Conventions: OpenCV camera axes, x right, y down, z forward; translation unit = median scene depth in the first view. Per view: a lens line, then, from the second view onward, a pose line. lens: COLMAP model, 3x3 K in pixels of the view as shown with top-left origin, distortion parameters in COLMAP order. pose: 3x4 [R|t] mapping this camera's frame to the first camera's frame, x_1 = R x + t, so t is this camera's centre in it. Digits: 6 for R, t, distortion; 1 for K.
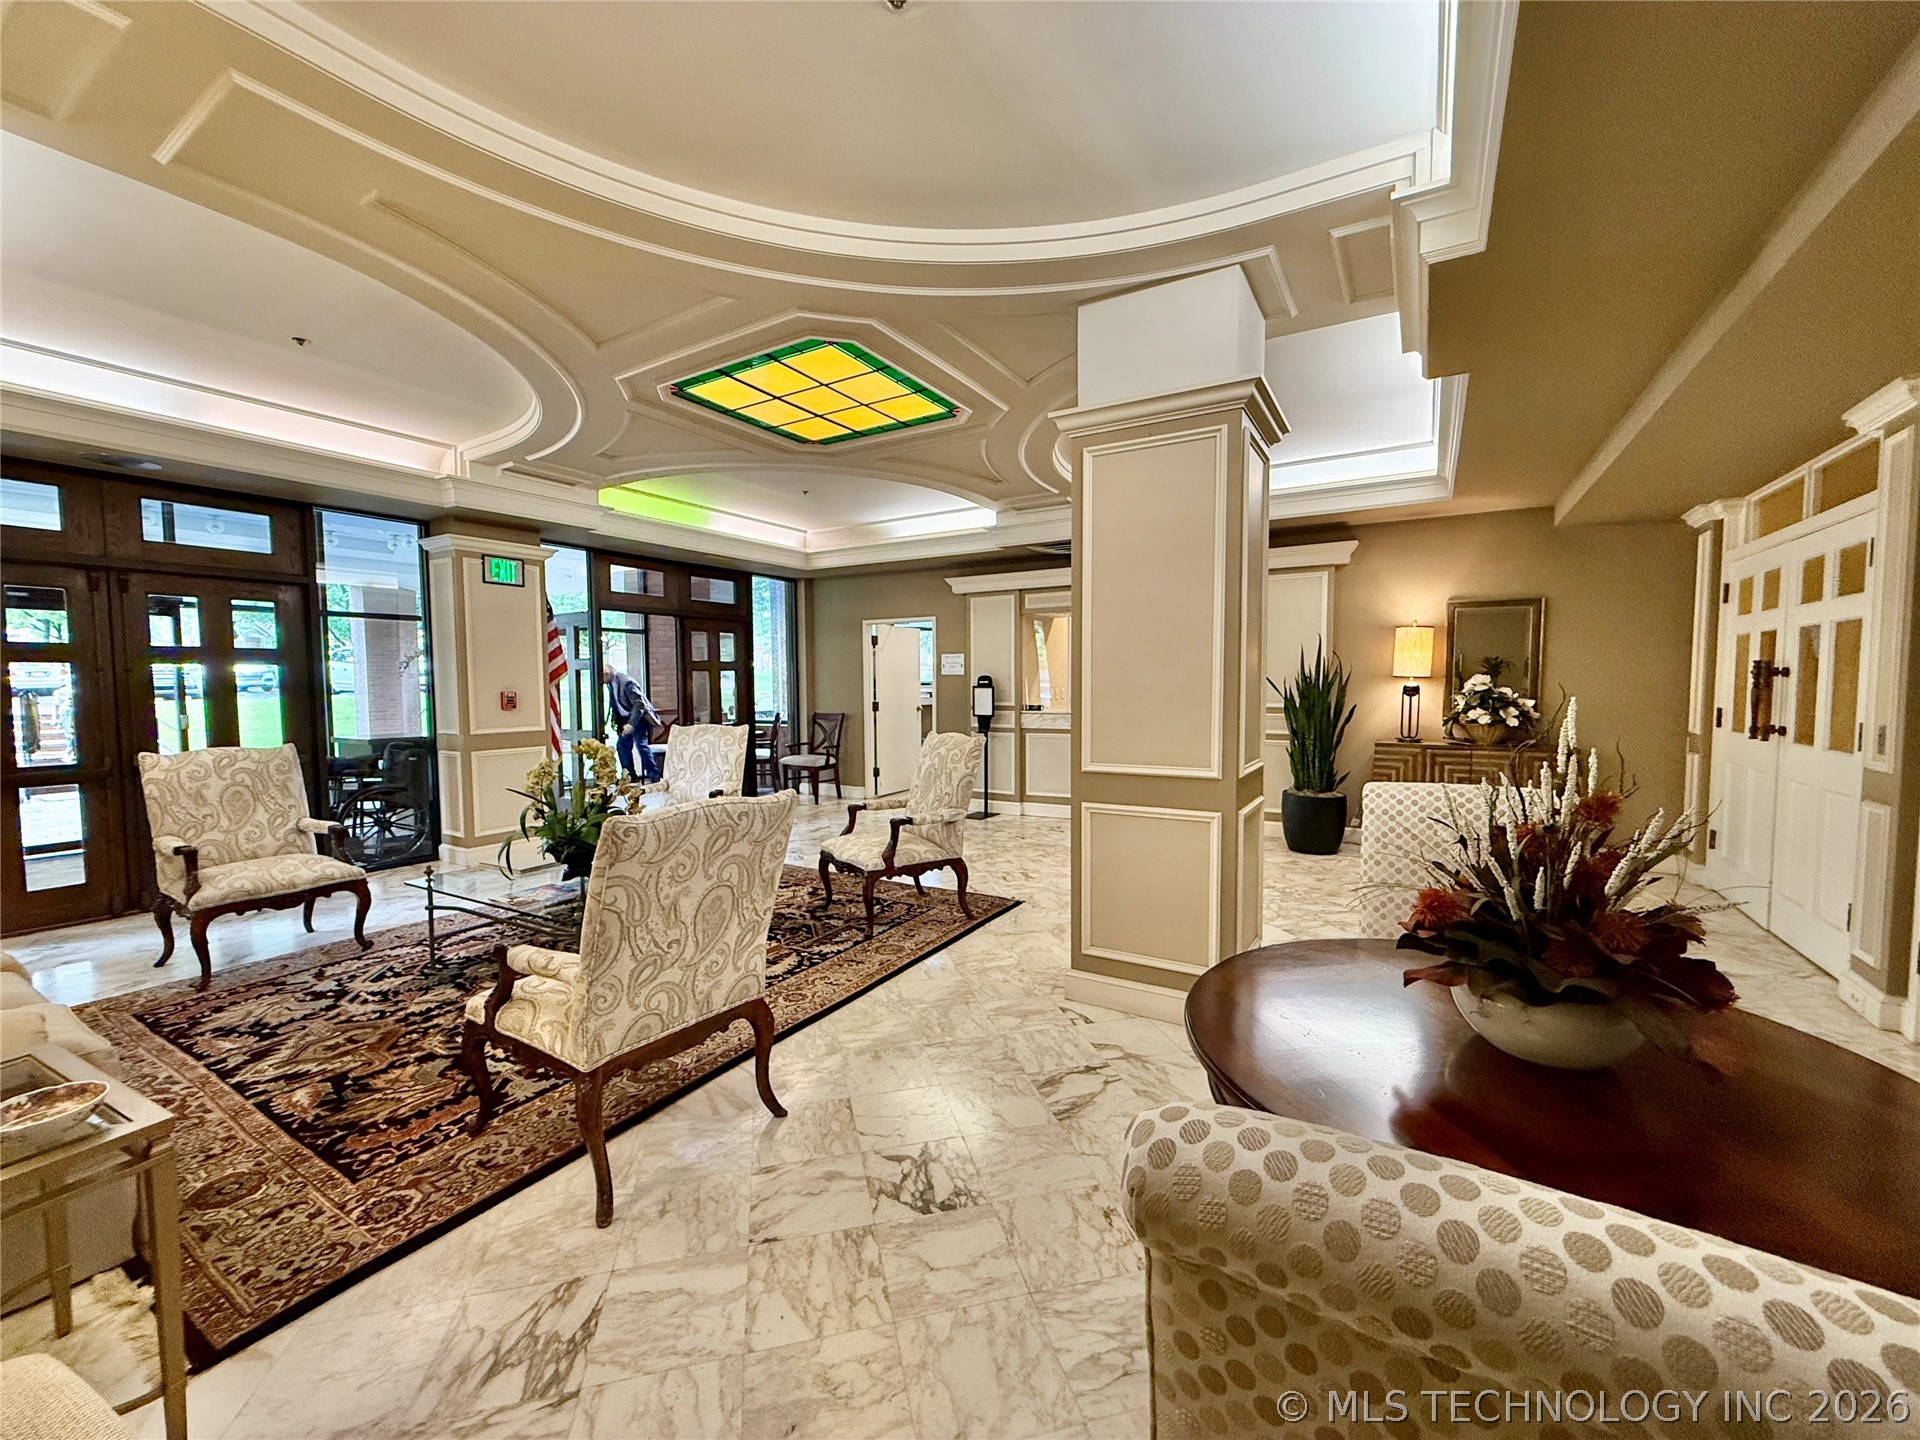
lens RADIAL K [[763.5, 0, 955.6], [0, 763.5, 724.6], [0, 0, 1]] dist [-0.000374, 0.000187]
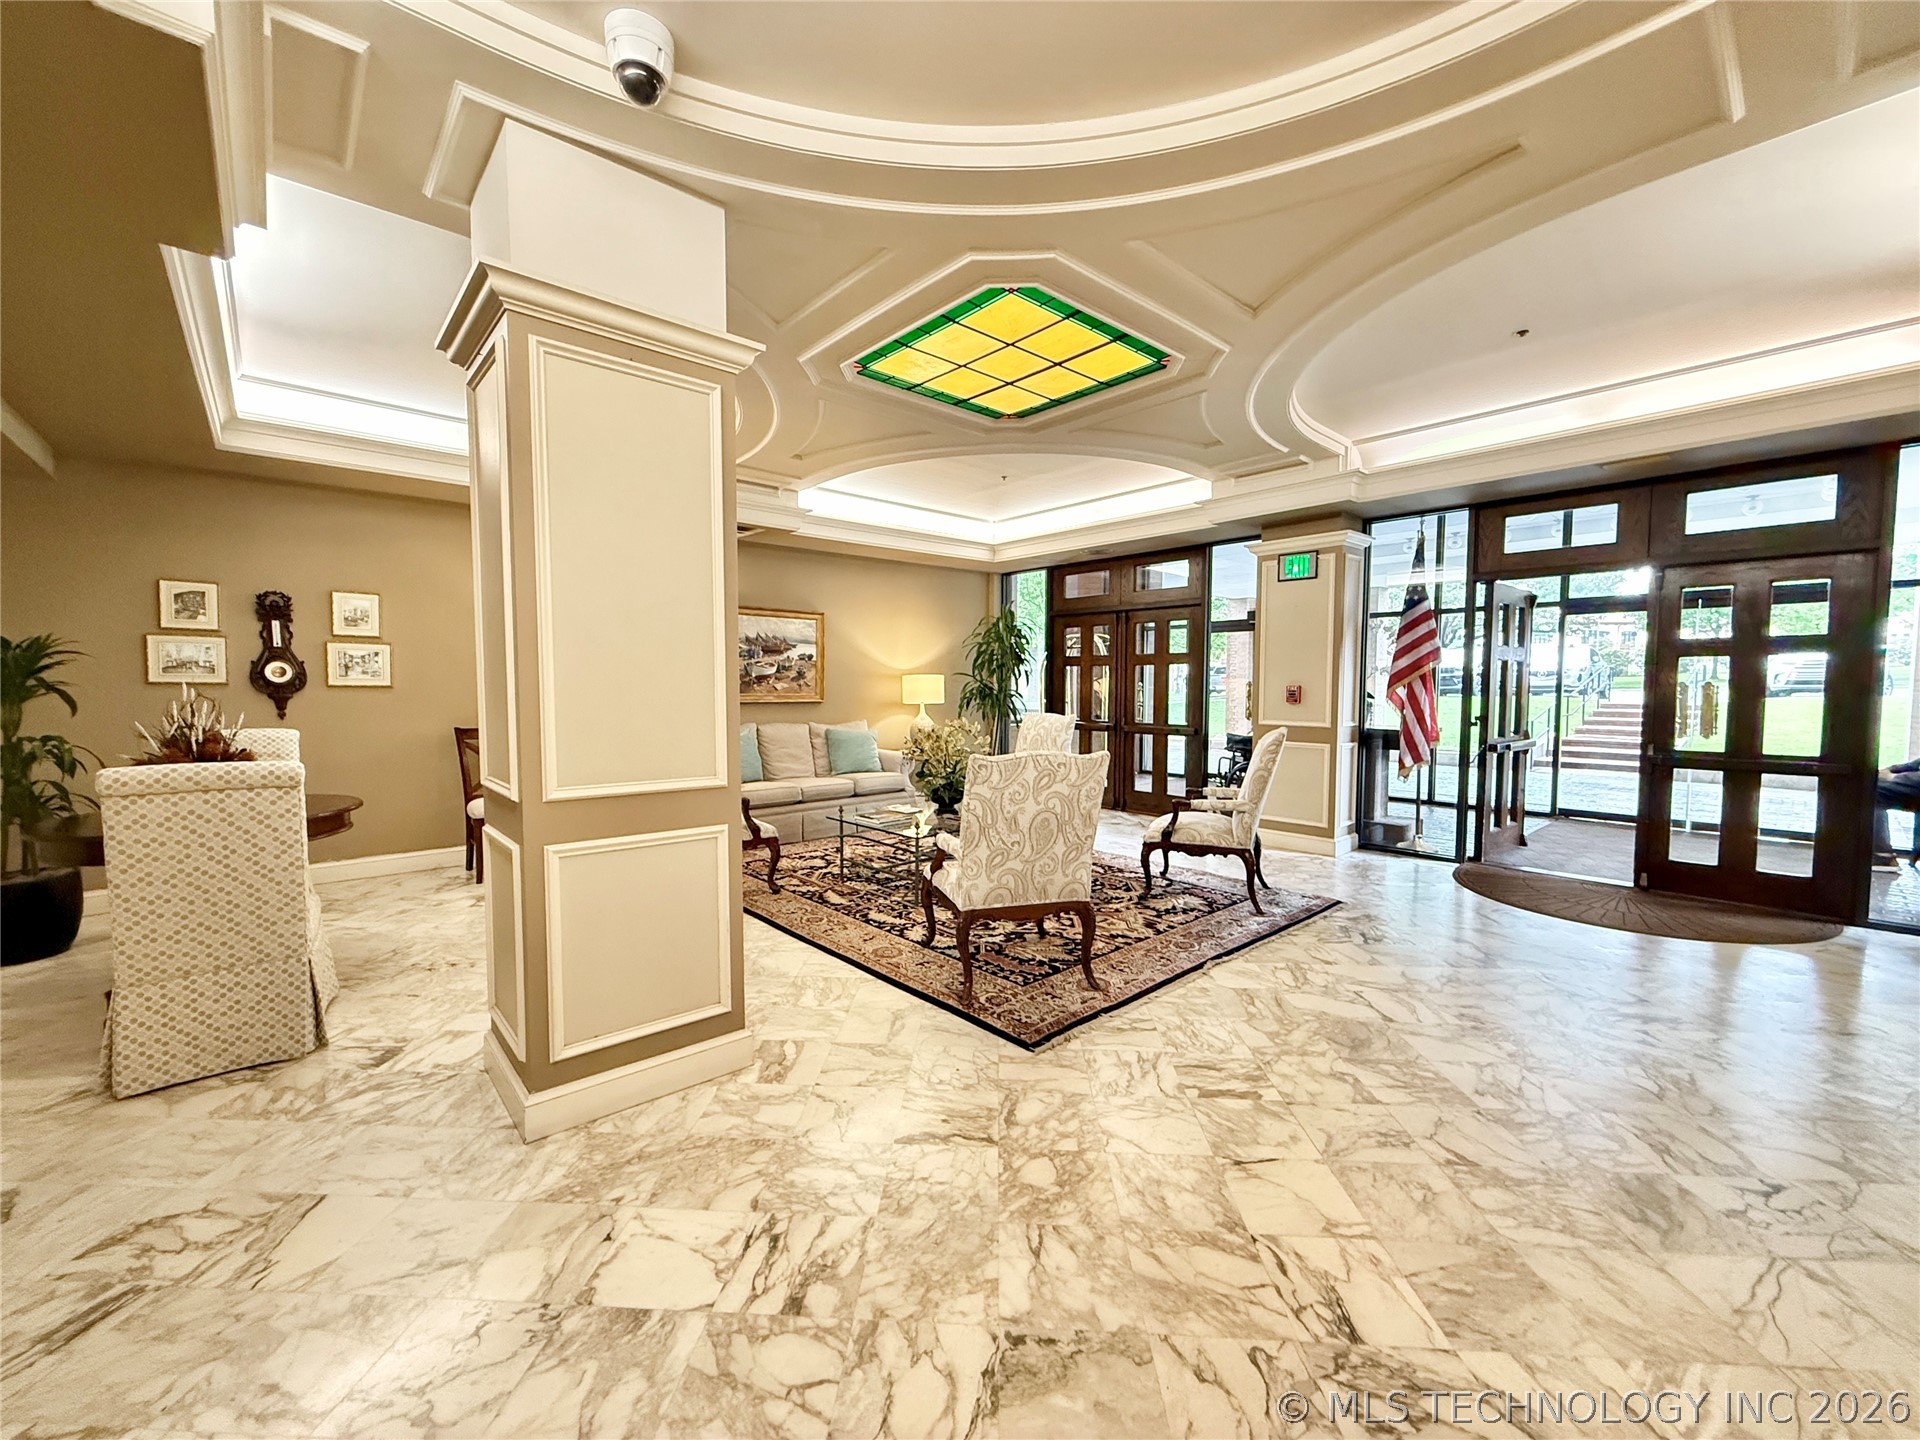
lens RADIAL K [[775.5, 0, 958.4], [0, 775.5, 736.9], [0, 0, 1]] dist [0.000713, 0.006943]
pose [[-0.298102, 0.075995, -0.951504, 0.671256], [-0.050939, 0.994139, 0.095359, -0.065234], [0.953174, 0.076895, -0.292483, 1.121105]]
